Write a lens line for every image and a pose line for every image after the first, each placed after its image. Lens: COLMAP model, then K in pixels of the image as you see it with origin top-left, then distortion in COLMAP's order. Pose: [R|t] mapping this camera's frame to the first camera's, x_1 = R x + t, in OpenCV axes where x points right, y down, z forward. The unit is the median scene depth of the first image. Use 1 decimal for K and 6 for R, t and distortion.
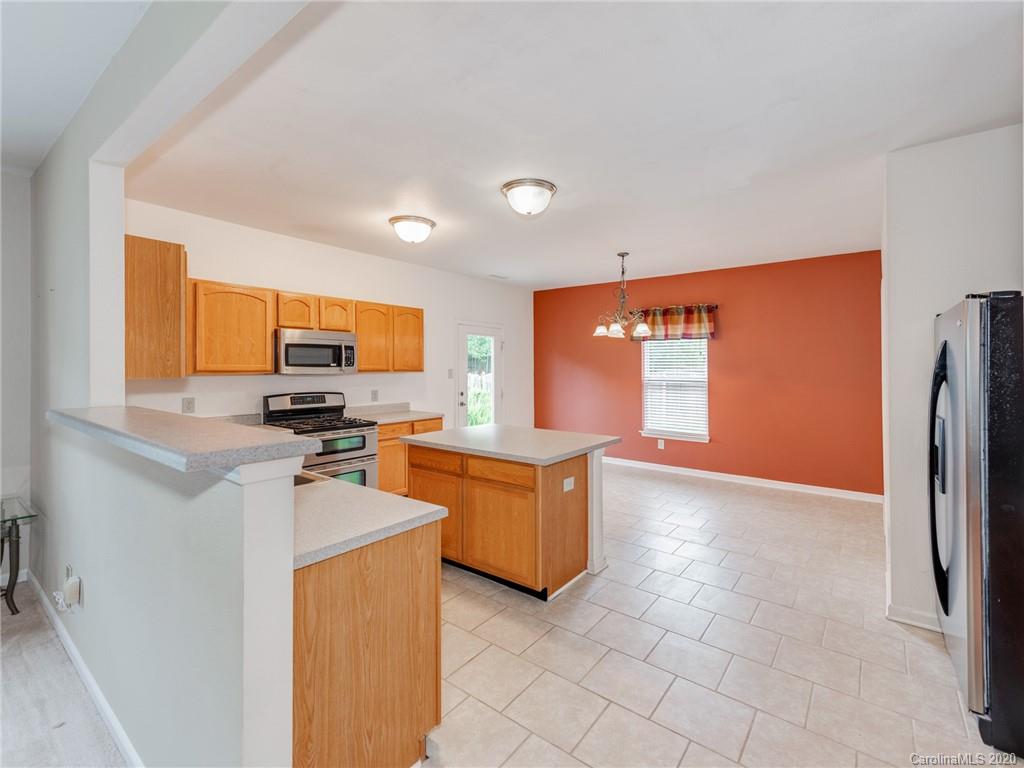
lens RADIAL K [[465.2, 0, 511.0], [0, 465.2, 367.4], [0, 0, 1]] dist [0.001004, -0.000111]
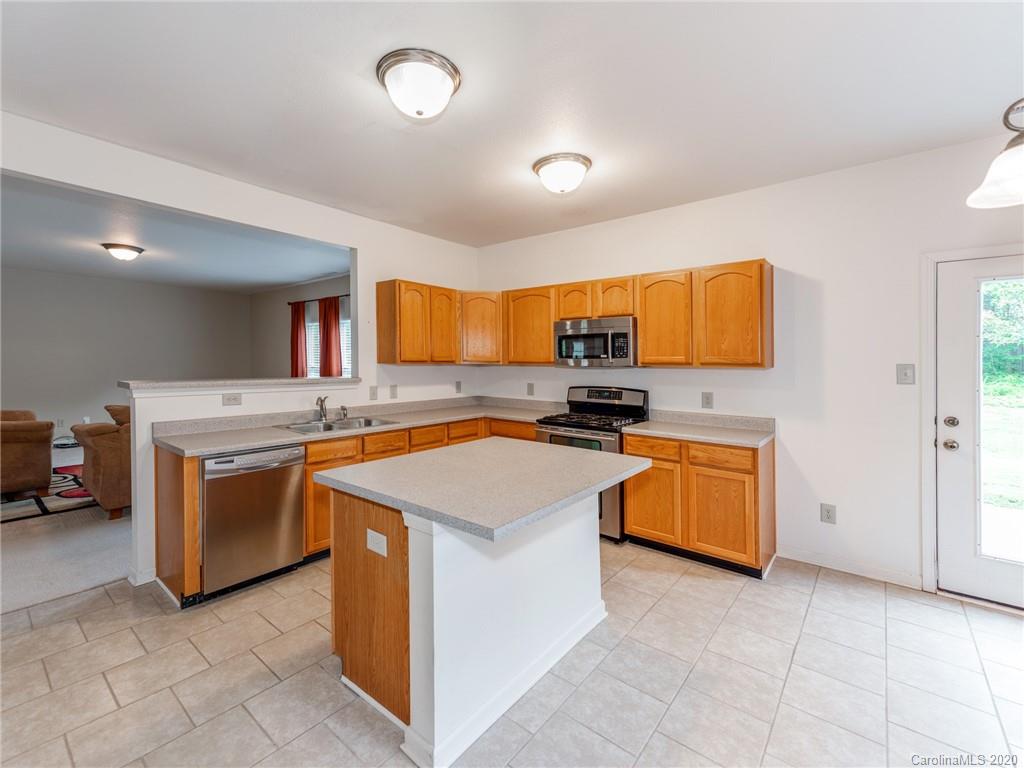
lens RADIAL K [[457.9, 0, 467.3], [0, 457.9, 377.4], [0, 0, 1]] dist [0.022894, -0.000061]
pose [[-0.067323, 0.033080, -0.997183, 0.498126], [-0.011537, 0.999358, 0.033931, 0.007933], [0.997665, 0.013789, -0.066898, 0.807070]]
